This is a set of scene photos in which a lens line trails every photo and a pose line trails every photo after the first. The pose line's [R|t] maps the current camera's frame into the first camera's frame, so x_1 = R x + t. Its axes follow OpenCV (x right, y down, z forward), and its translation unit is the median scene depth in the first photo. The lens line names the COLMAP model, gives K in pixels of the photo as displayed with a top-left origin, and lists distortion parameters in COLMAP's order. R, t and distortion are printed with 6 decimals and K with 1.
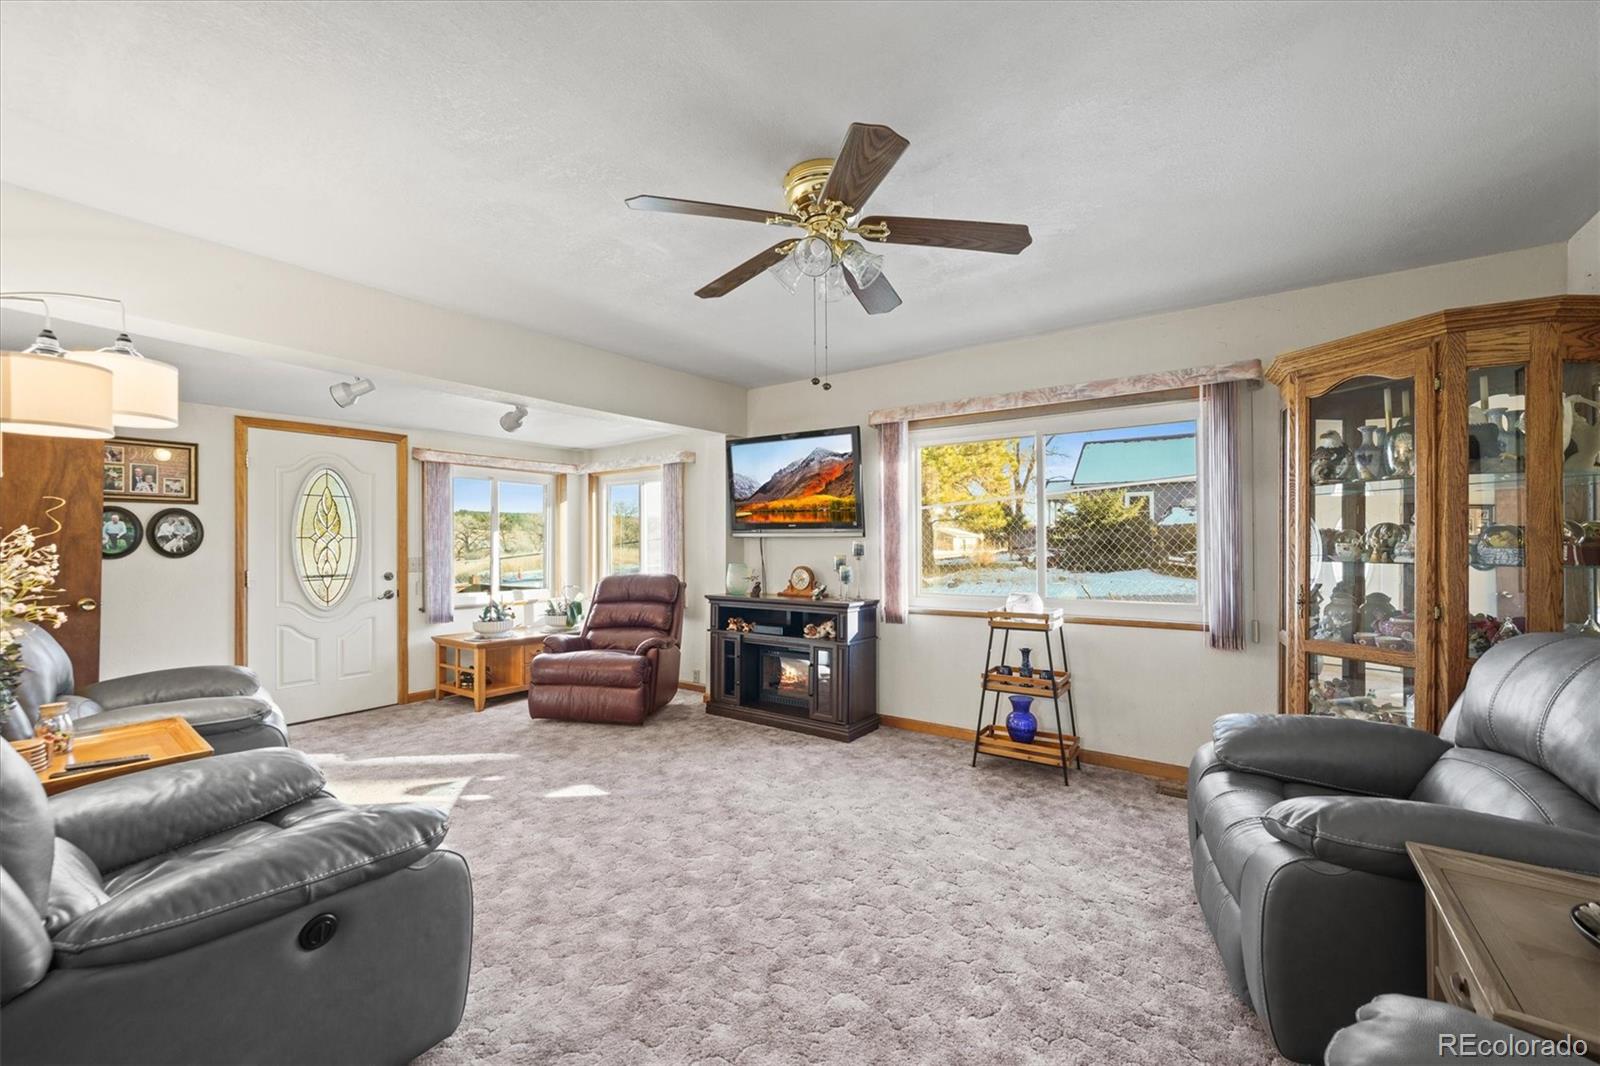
lens RADIAL K [[642.5, 0, 800.0], [0, 642.5, 537.4], [0, 0, 1]] dist [-0.001307, 0.000135]
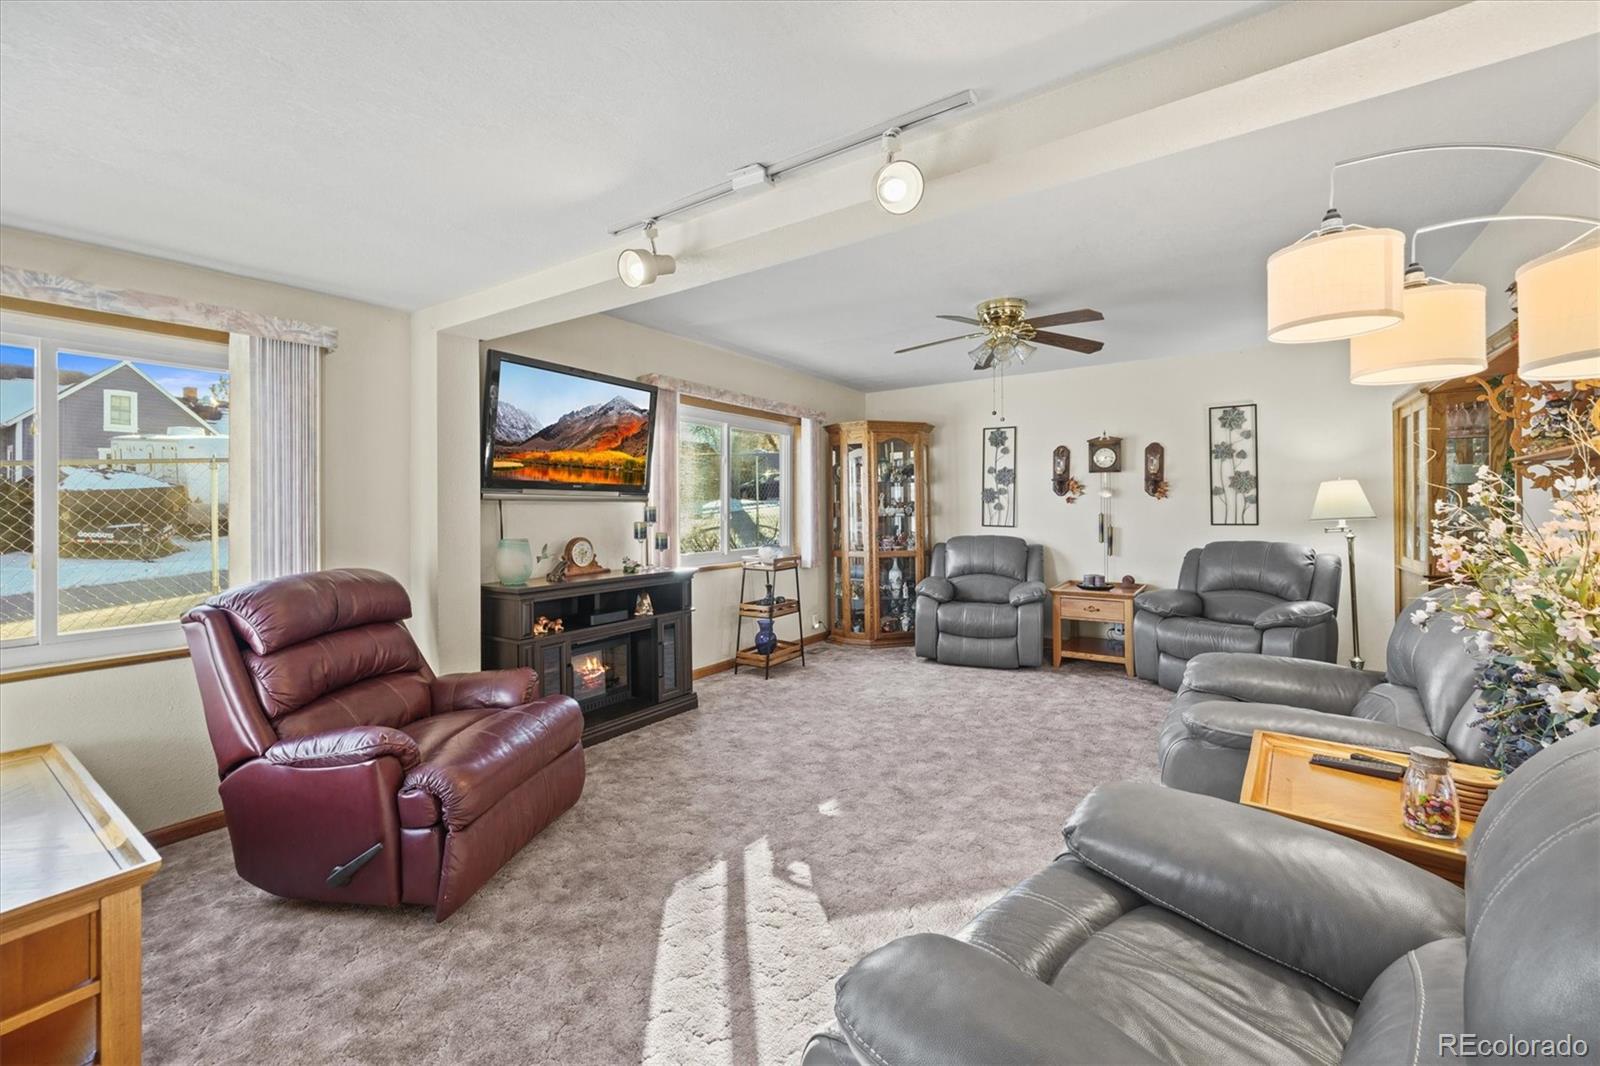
lens RADIAL K [[652.0, 0, 801.2], [0, 652.0, 515.7], [0, 0, 1]] dist [-0.000831, 0.000075]
pose [[-0.019676, -0.012832, 0.999724, -0.860208], [-0.005356, 0.999905, 0.012729, 0.007405], [-0.999792, -0.005104, -0.019743, 0.786408]]
